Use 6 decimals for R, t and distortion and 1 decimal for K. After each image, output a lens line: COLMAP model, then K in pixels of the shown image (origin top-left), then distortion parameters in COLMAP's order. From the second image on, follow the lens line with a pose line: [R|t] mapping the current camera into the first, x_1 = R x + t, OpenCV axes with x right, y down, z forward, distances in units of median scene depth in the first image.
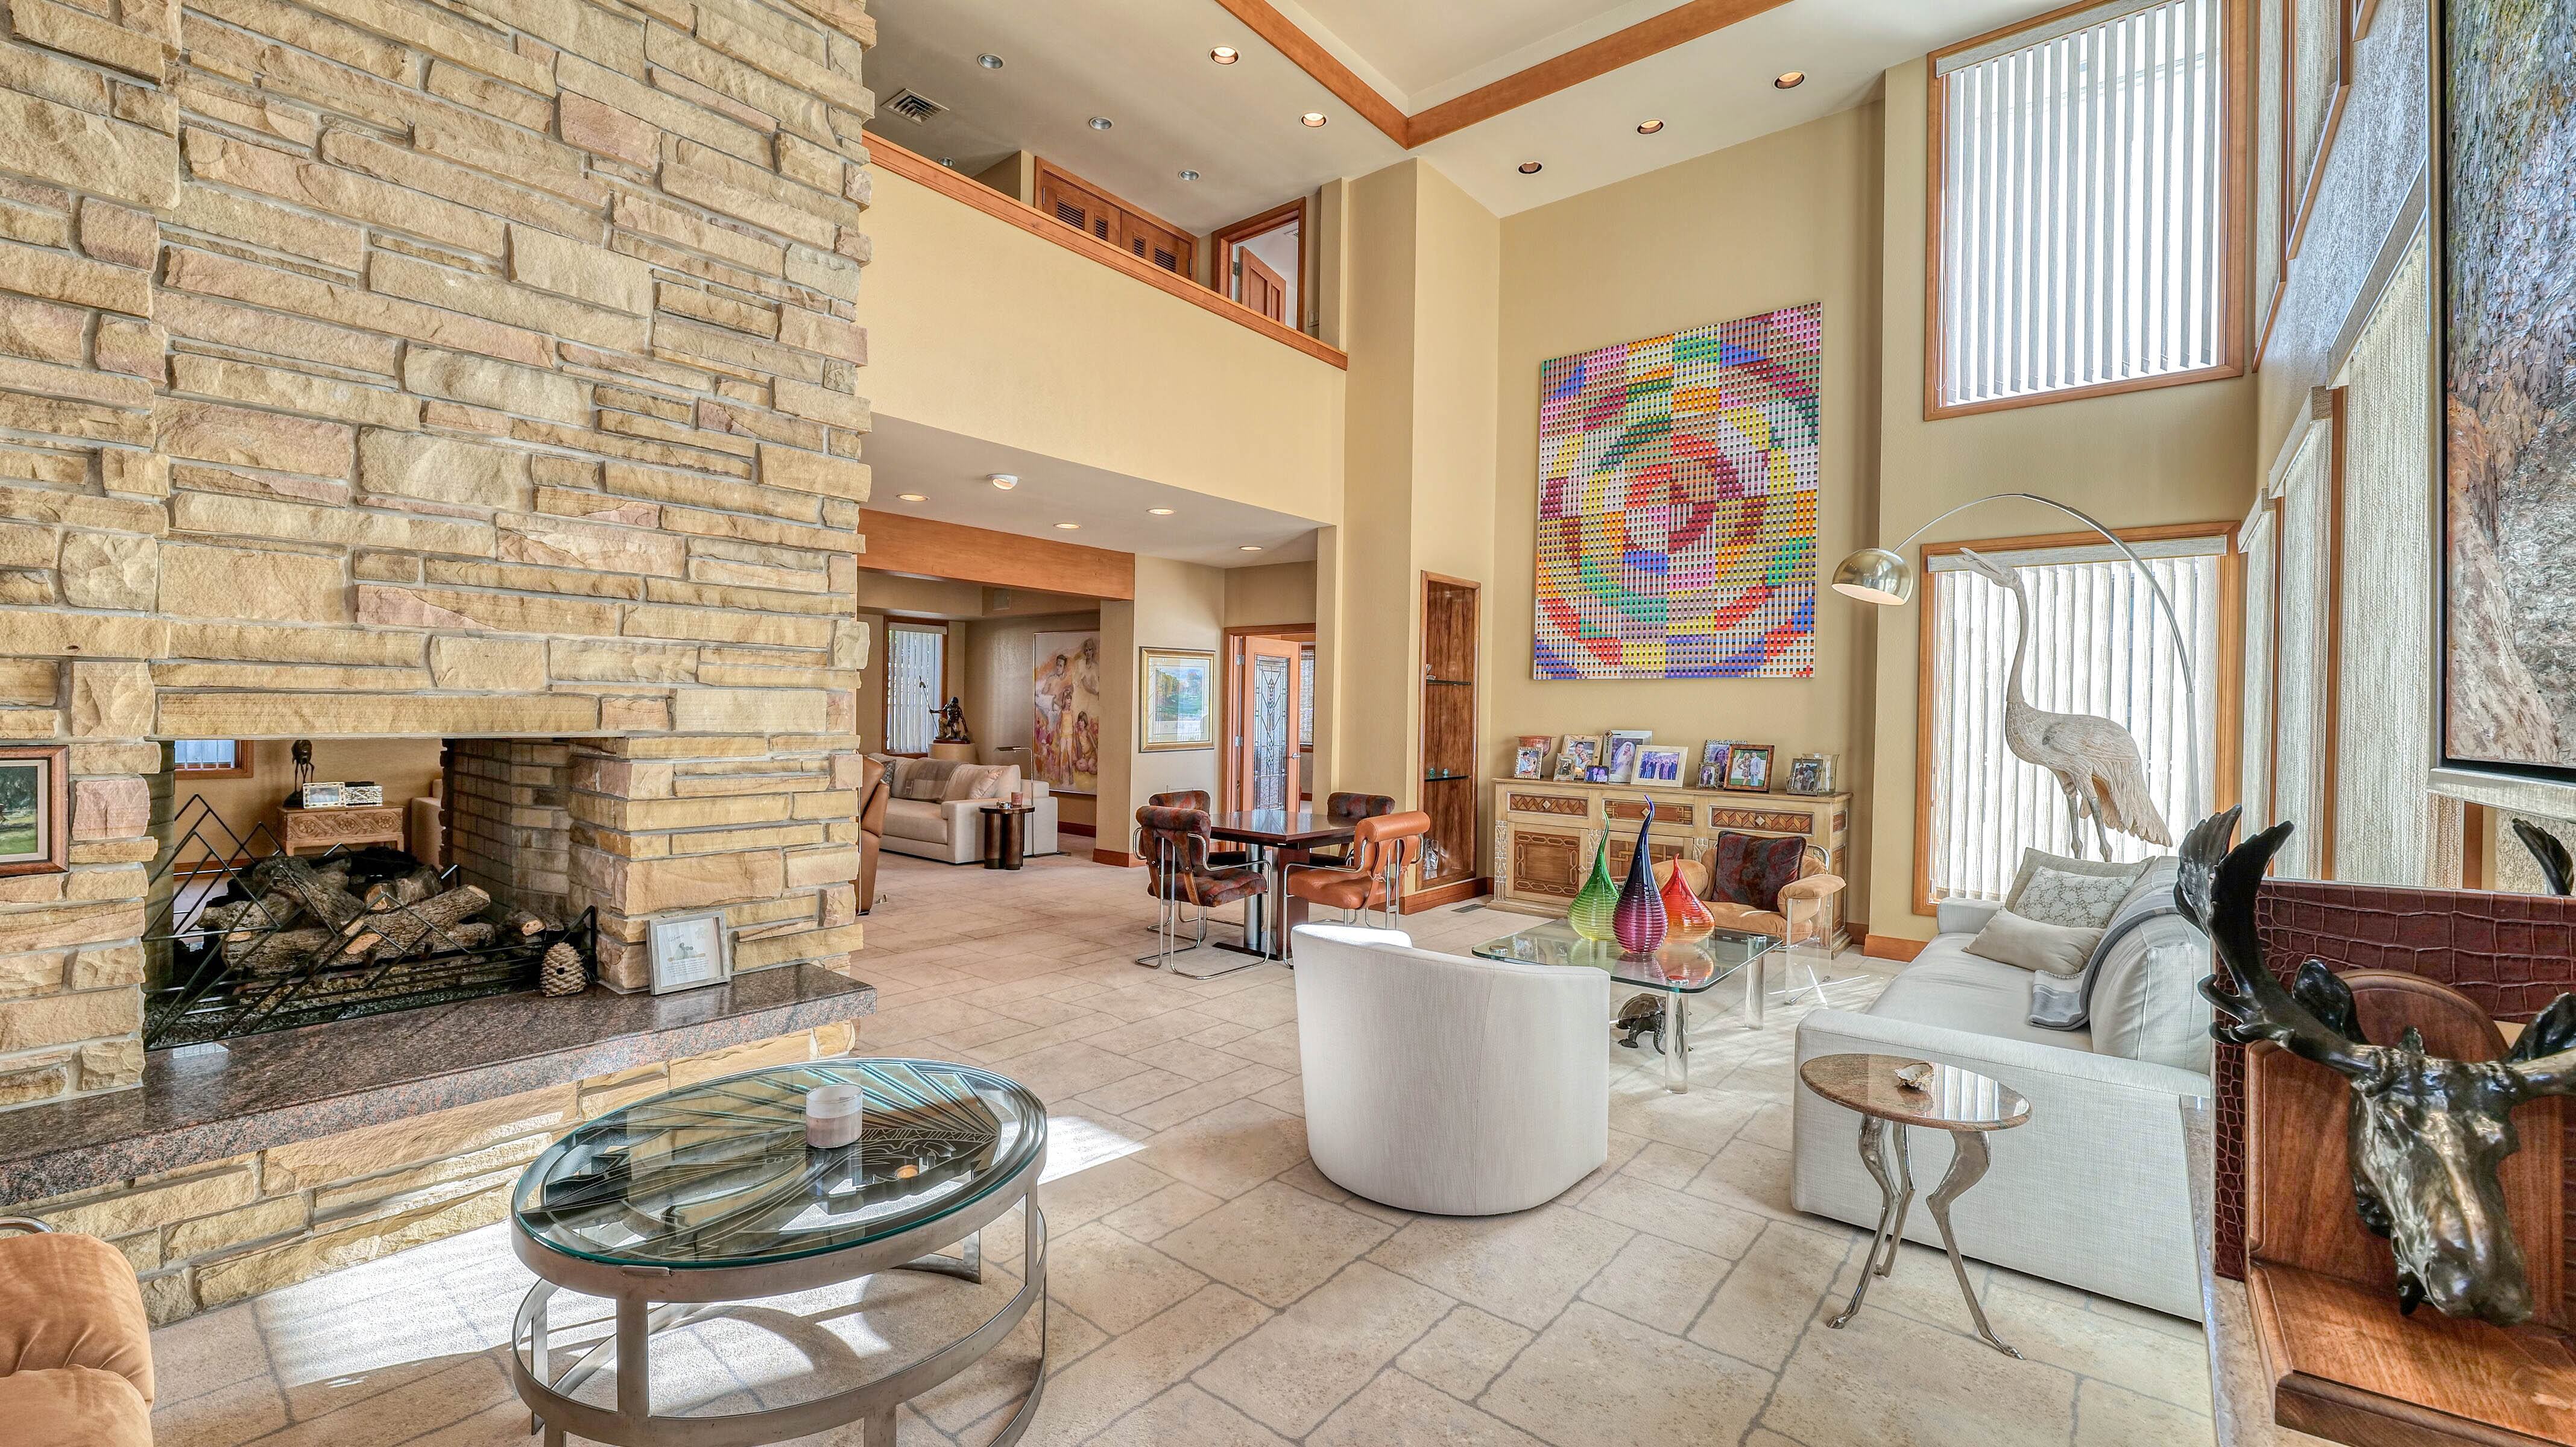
lens RADIAL K [[1045.4, 0, 1274.2], [0, 1045.4, 720.1], [0, 0, 1]] dist [-0.014123, 0.001529]
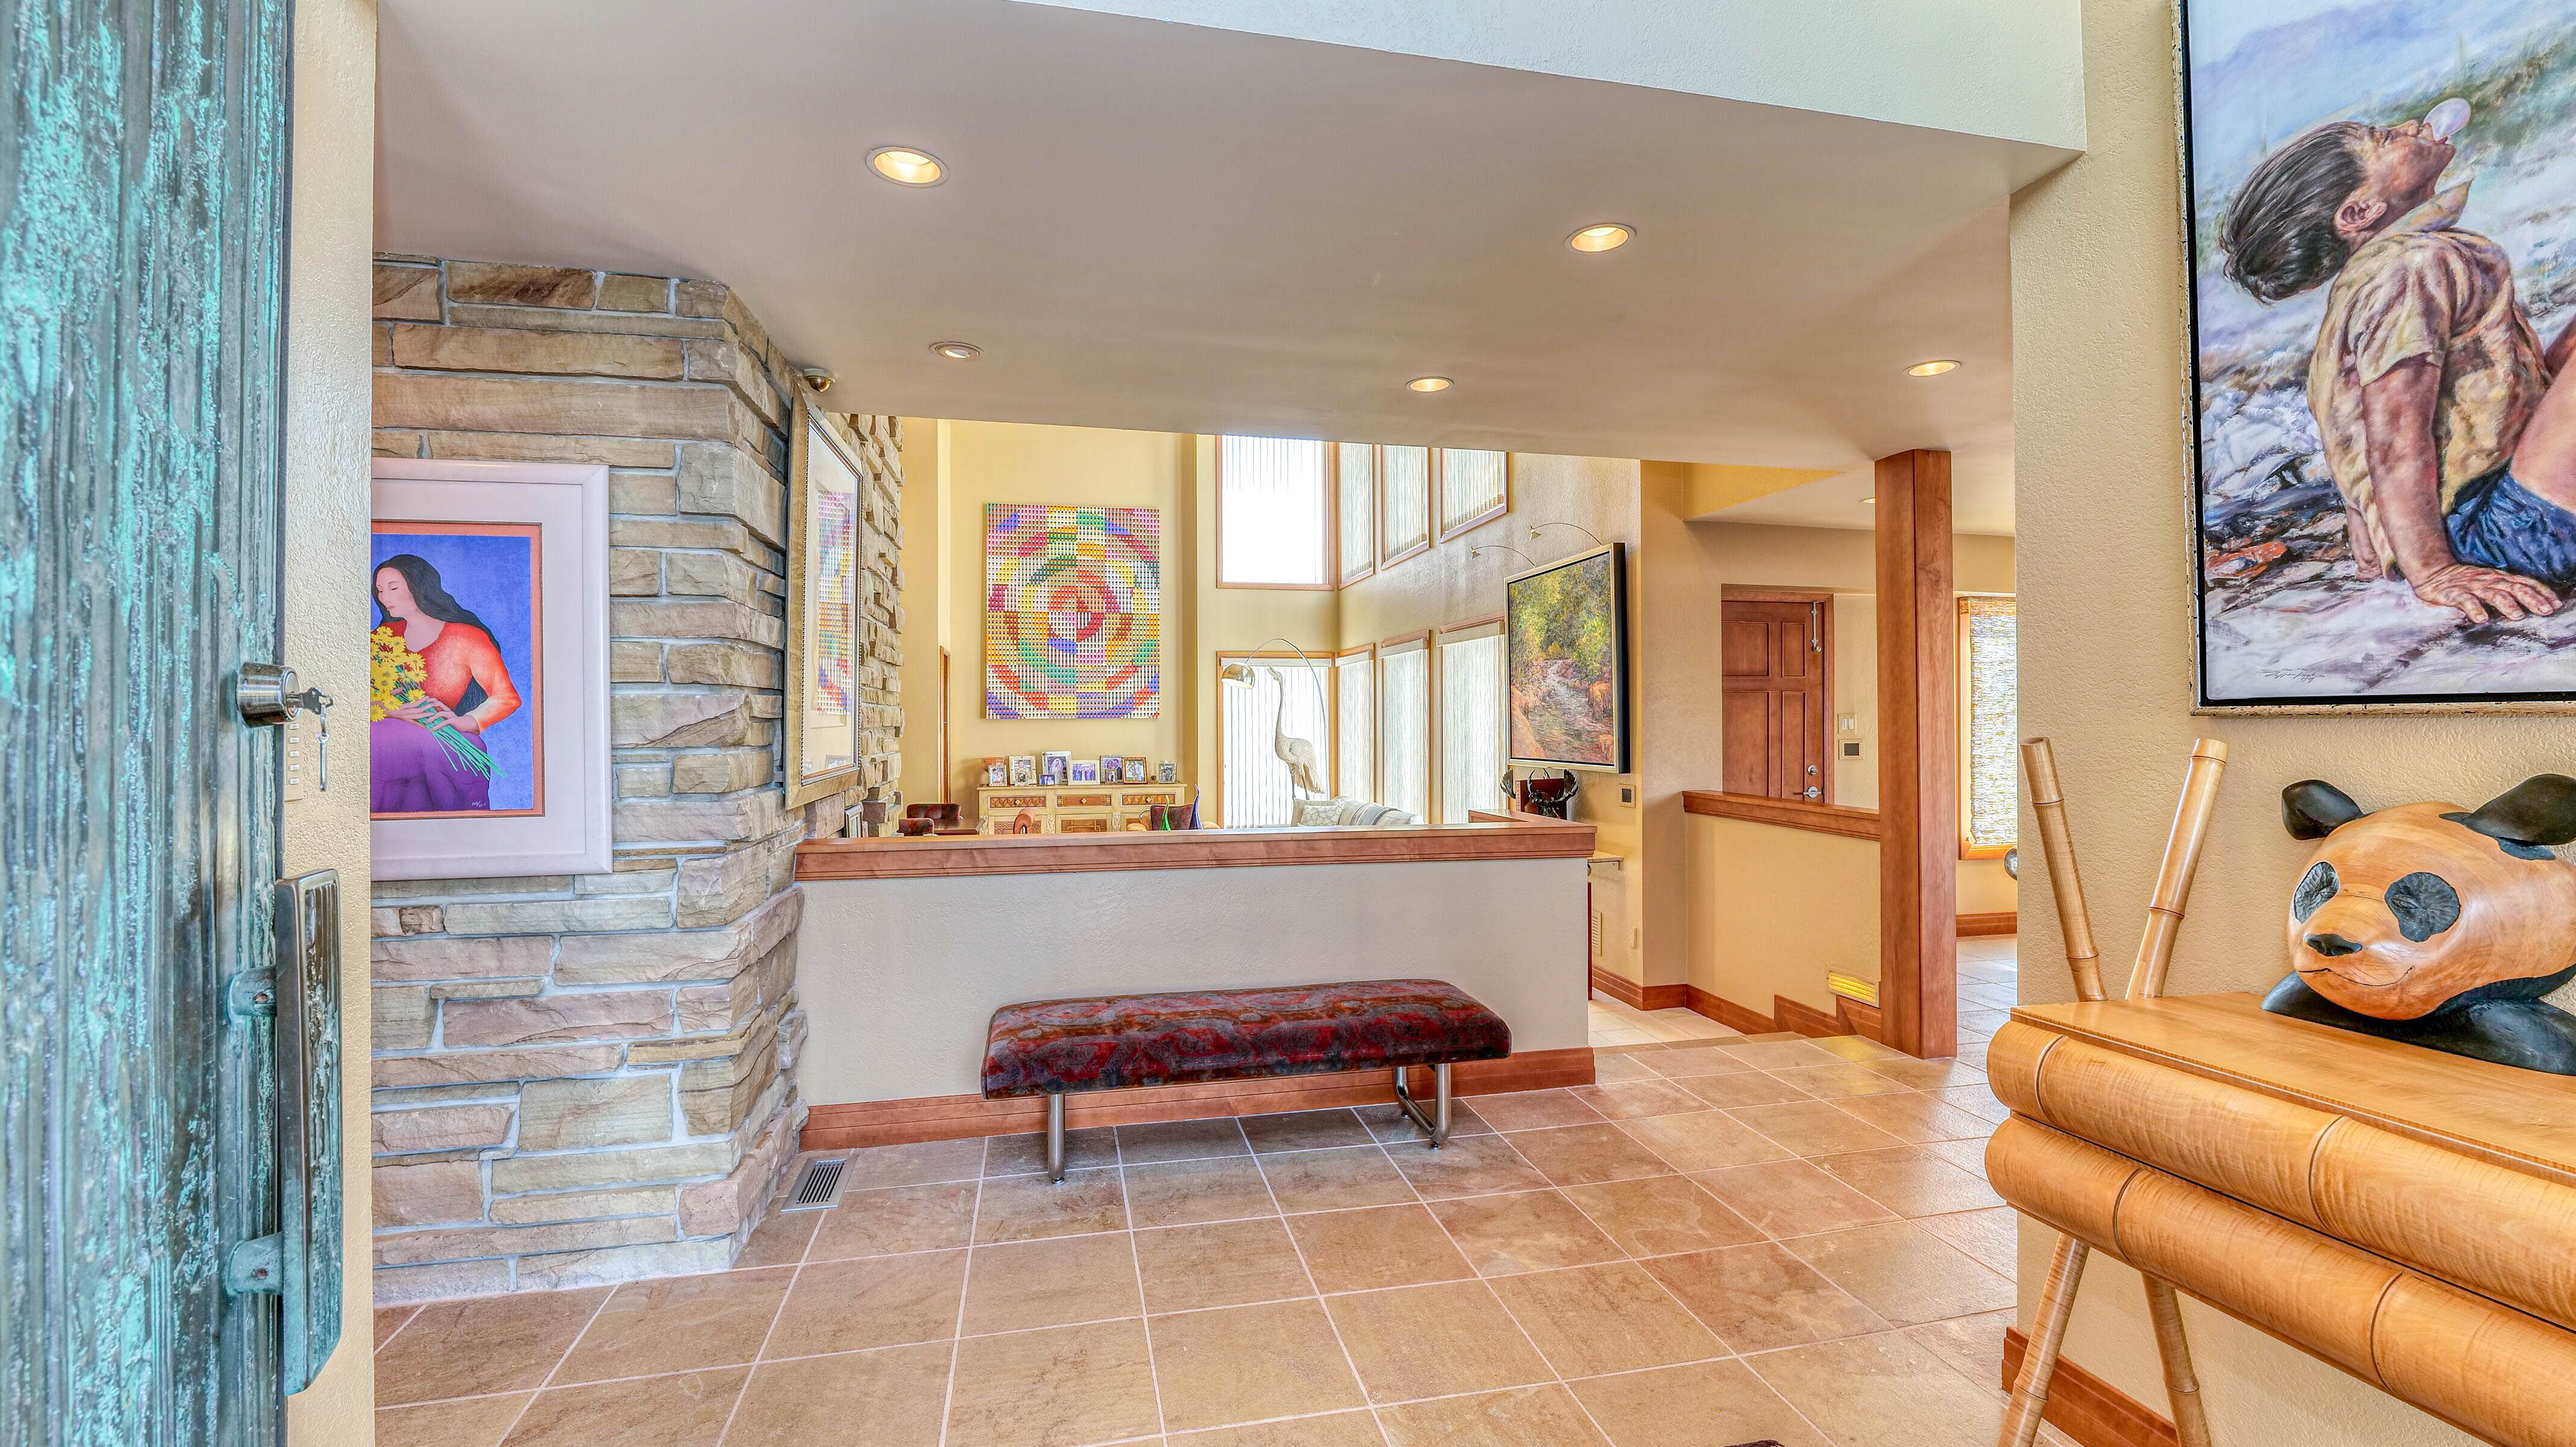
lens RADIAL K [[1045.4, 0, 1273.6], [0, 1045.4, 720.4], [0, 0, 1]] dist [-0.014123, 0.001529]
pose [[0.616170, -0.018237, 0.787402, -0.868879], [0.022018, 0.999740, 0.005926, -0.048383], [-0.787305, 0.013685, 0.616412, -0.296768]]
